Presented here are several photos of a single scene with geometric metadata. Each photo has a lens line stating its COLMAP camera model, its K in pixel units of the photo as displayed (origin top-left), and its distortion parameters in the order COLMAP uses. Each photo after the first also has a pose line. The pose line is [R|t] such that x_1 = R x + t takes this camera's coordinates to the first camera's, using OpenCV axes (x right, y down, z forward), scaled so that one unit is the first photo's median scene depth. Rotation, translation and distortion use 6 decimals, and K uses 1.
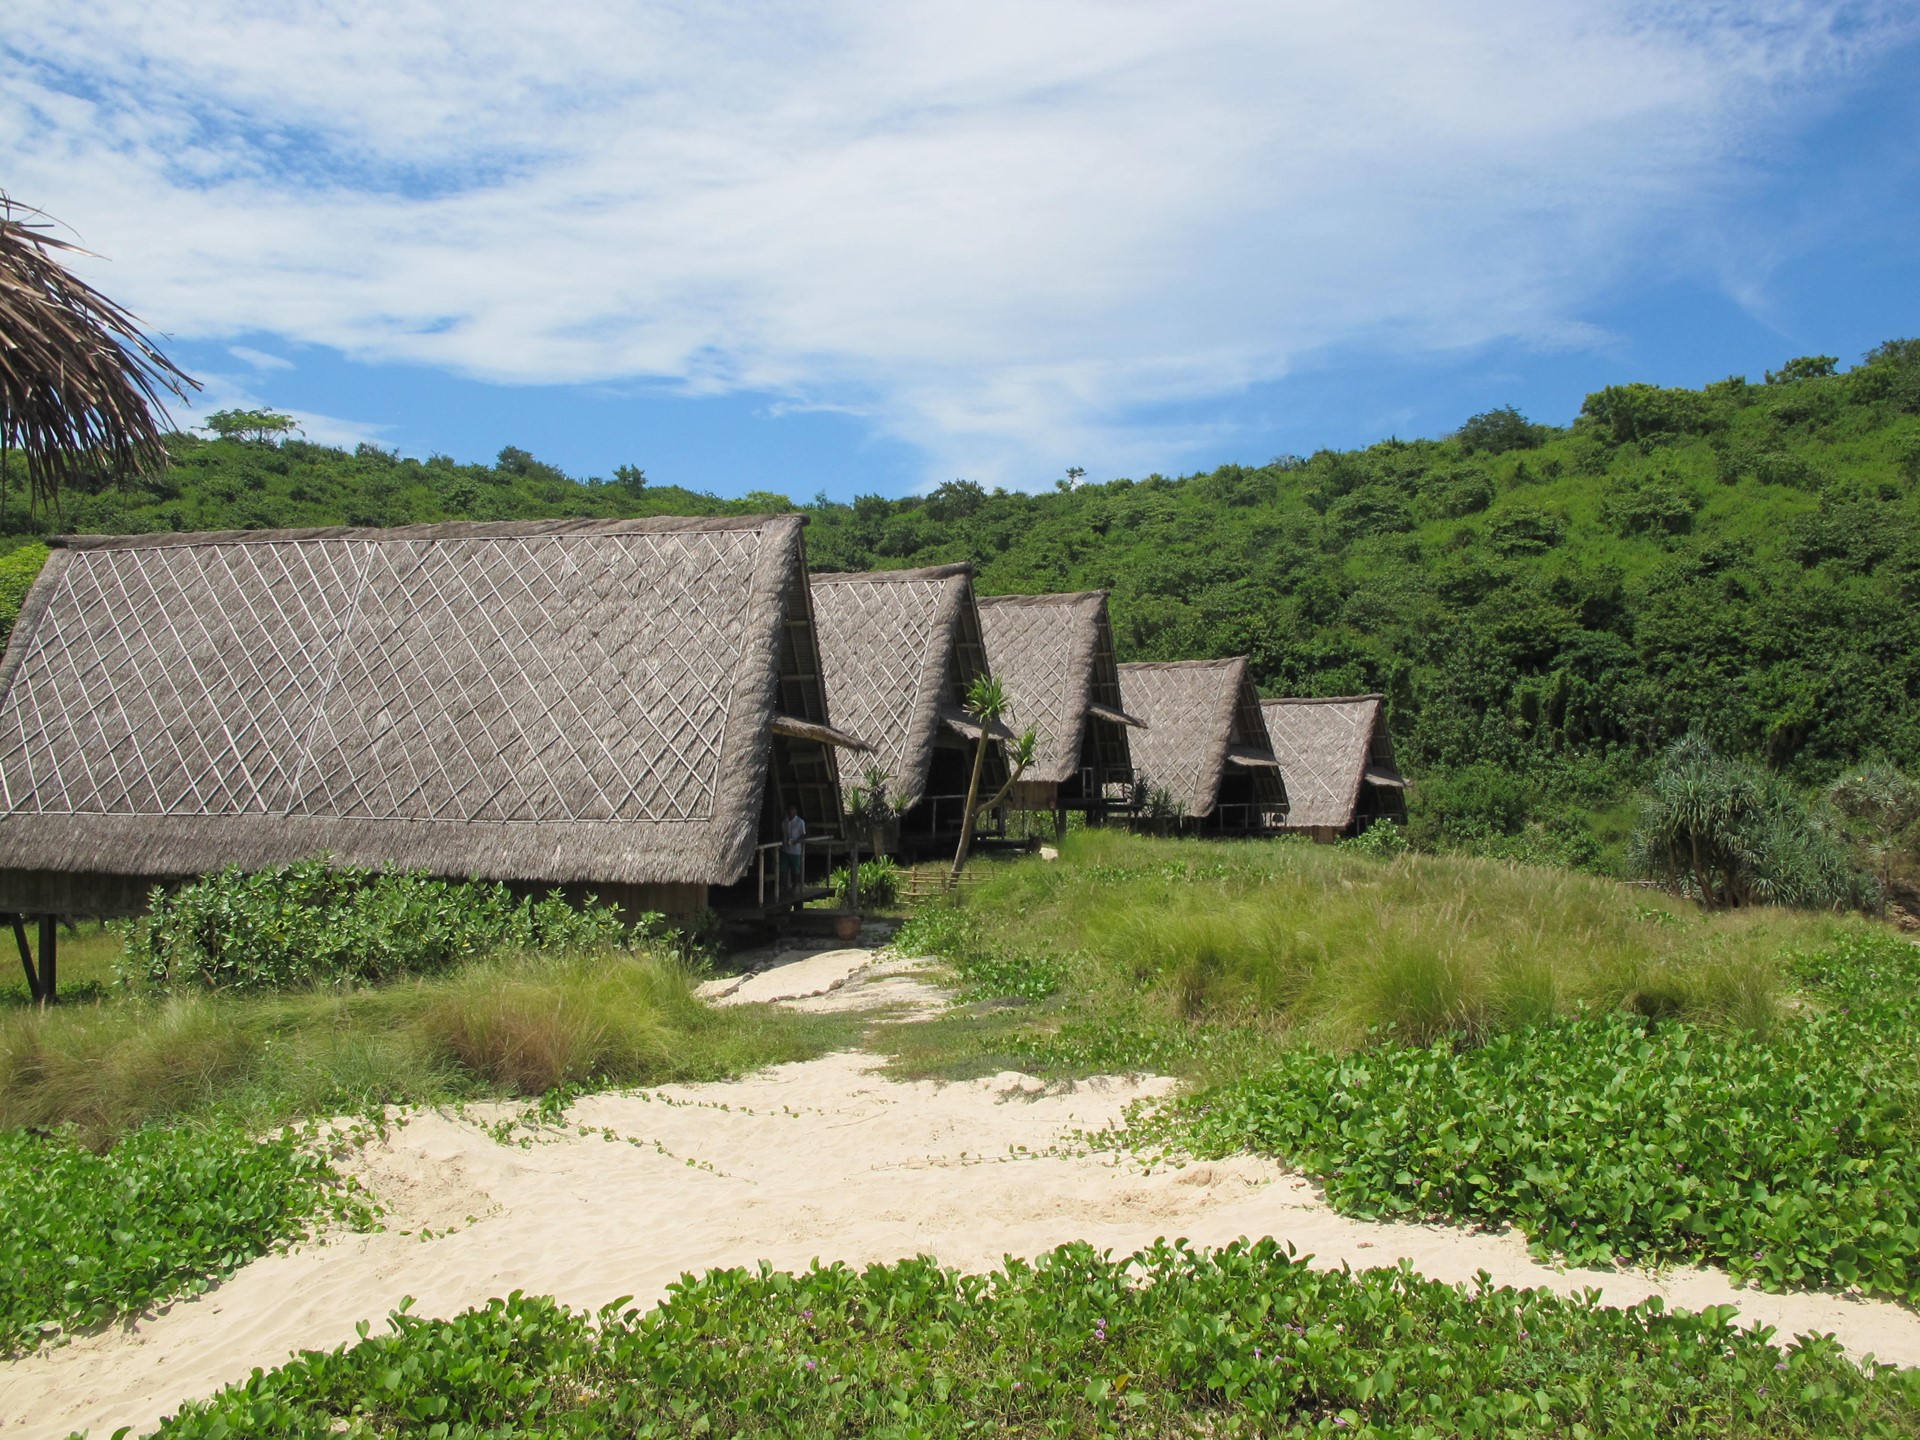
lens RADIAL K [[1620.0, 0, 966.2], [0, 1620.0, 685.5], [0, 0, 1]] dist [-0.145751, 0.115702]
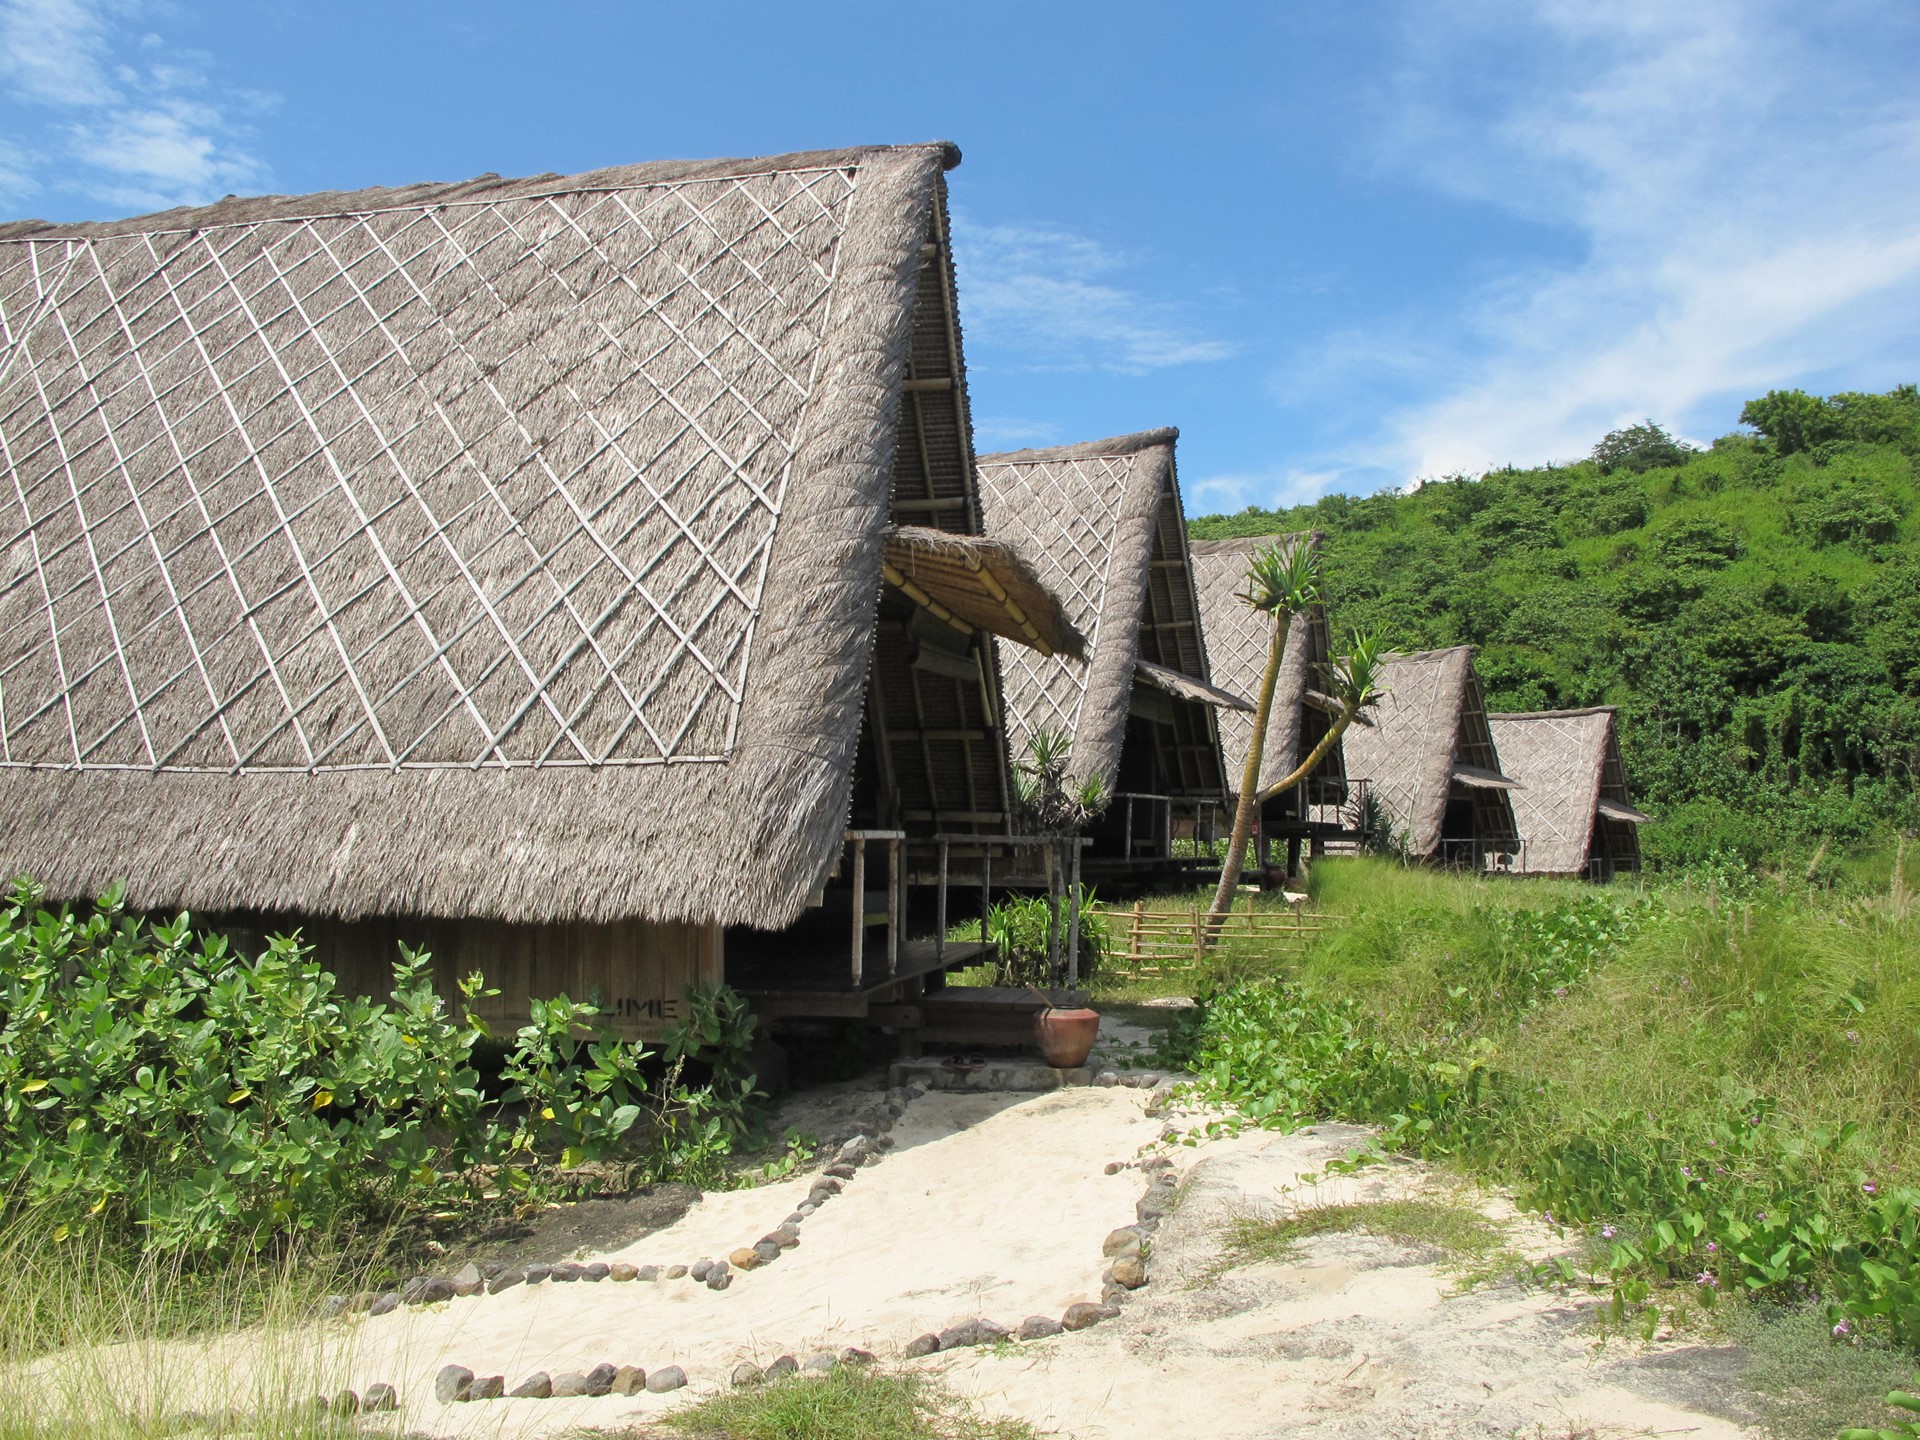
lens RADIAL K [[1620.0, 0, 966.2], [0, 1620.0, 685.5], [0, 0, 1]] dist [-0.145751, 0.115702]
pose [[0.999179, 0.001372, -0.040492, -0.024022], [-0.002958, 0.999230, -0.039119, 0.022445], [0.040407, 0.039207, 0.998414, 0.171109]]
